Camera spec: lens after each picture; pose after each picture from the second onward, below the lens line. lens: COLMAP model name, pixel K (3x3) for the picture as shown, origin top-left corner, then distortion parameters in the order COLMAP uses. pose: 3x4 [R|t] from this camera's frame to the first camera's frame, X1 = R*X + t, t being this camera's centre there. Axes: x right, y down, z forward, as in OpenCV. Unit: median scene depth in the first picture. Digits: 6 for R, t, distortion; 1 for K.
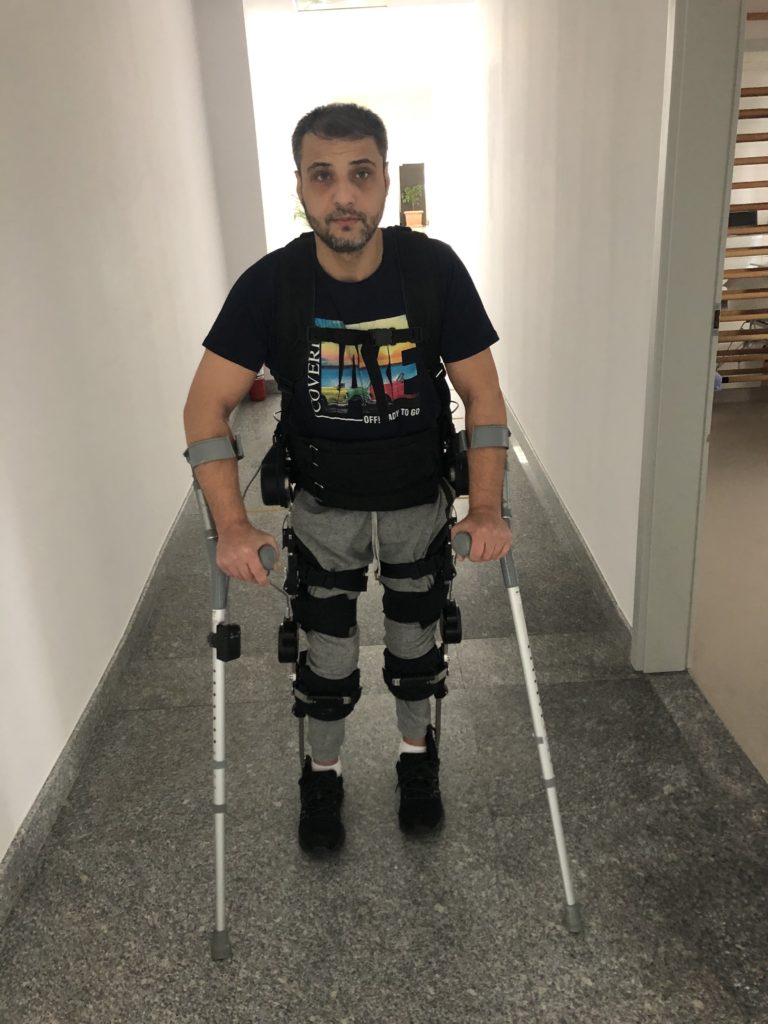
lens RADIAL K [[841.8, 0, 379.4], [0, 841.8, 511.6], [0, 0, 1]] dist [0.015370, -0.003192]
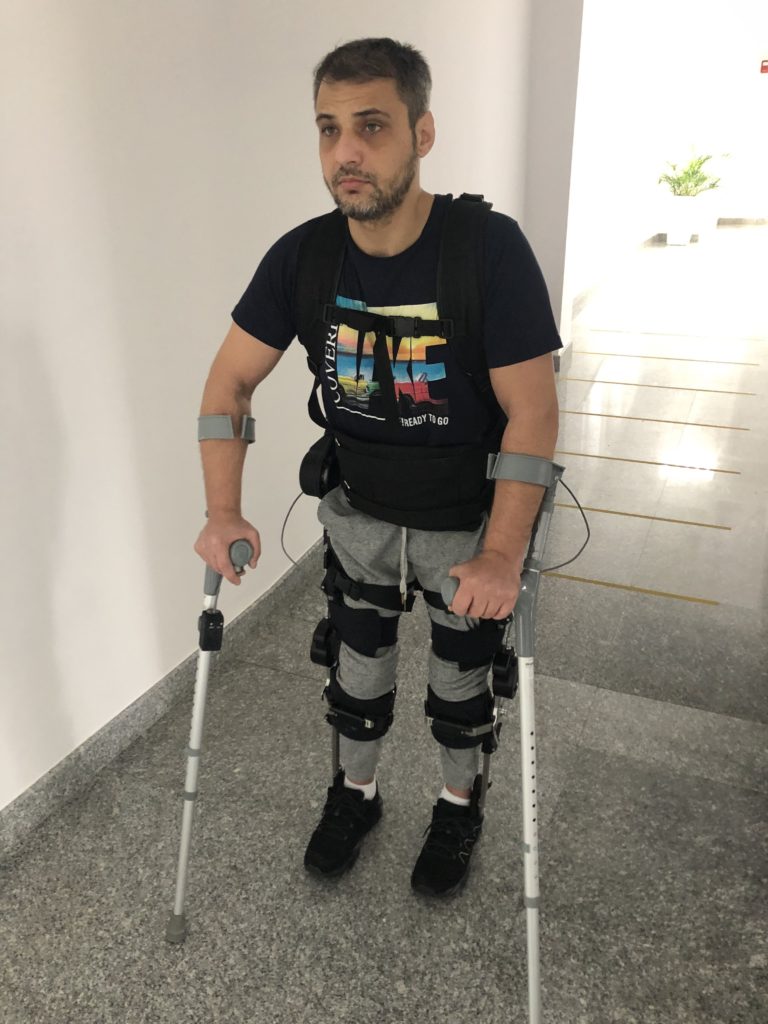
lens RADIAL K [[841.8, 0, 379.4], [0, 841.8, 511.6], [0, 0, 1]] dist [0.015370, -0.003192]
pose [[0.897456, 0.204023, -0.391085, 0.297494], [-0.186457, 0.978965, 0.082832, -0.079782], [0.399758, -0.001417, 0.916620, 0.195072]]
